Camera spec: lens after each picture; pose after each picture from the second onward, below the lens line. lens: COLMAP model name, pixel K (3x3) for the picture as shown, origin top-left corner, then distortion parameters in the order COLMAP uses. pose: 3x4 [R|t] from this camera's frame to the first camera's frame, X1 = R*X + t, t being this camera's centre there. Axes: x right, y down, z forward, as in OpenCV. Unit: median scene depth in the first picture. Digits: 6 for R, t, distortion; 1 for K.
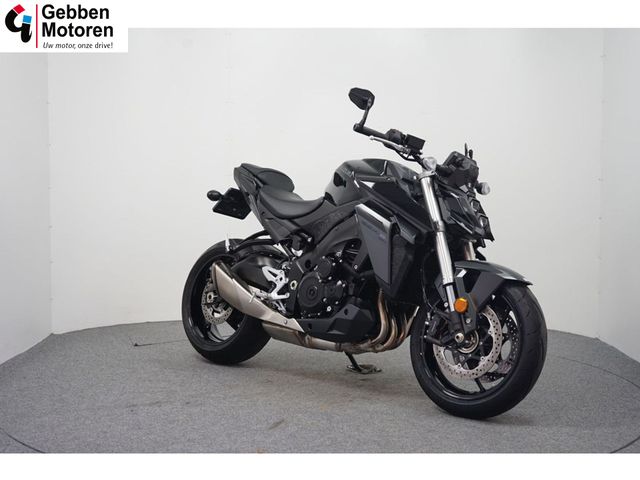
lens RADIAL K [[970.3, 0, 319.9], [0, 970.3, 239.9], [0, 0, 1]] dist [0.012063, 0.000000]
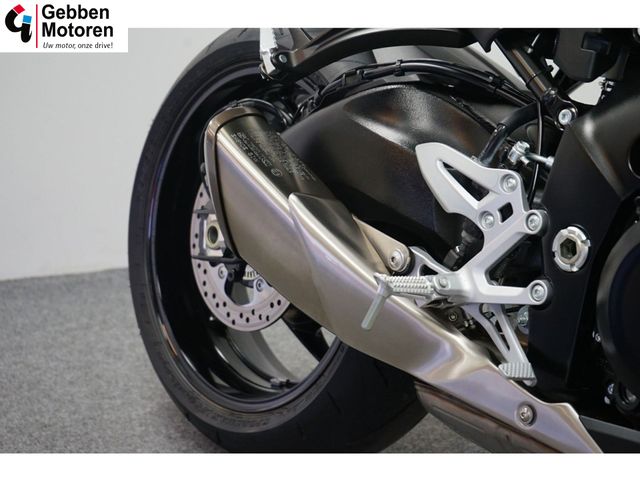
lens RADIAL K [[1306.4, 0, 319.3], [0, 1306.4, 239.4], [0, 0, 1]] dist [0.010996, 0.000000]
pose [[0.994633, 0.009587, -0.103023, -0.052509], [0.012285, 0.977713, 0.209587, -0.015734], [0.102737, -0.209727, 0.972348, 0.721112]]
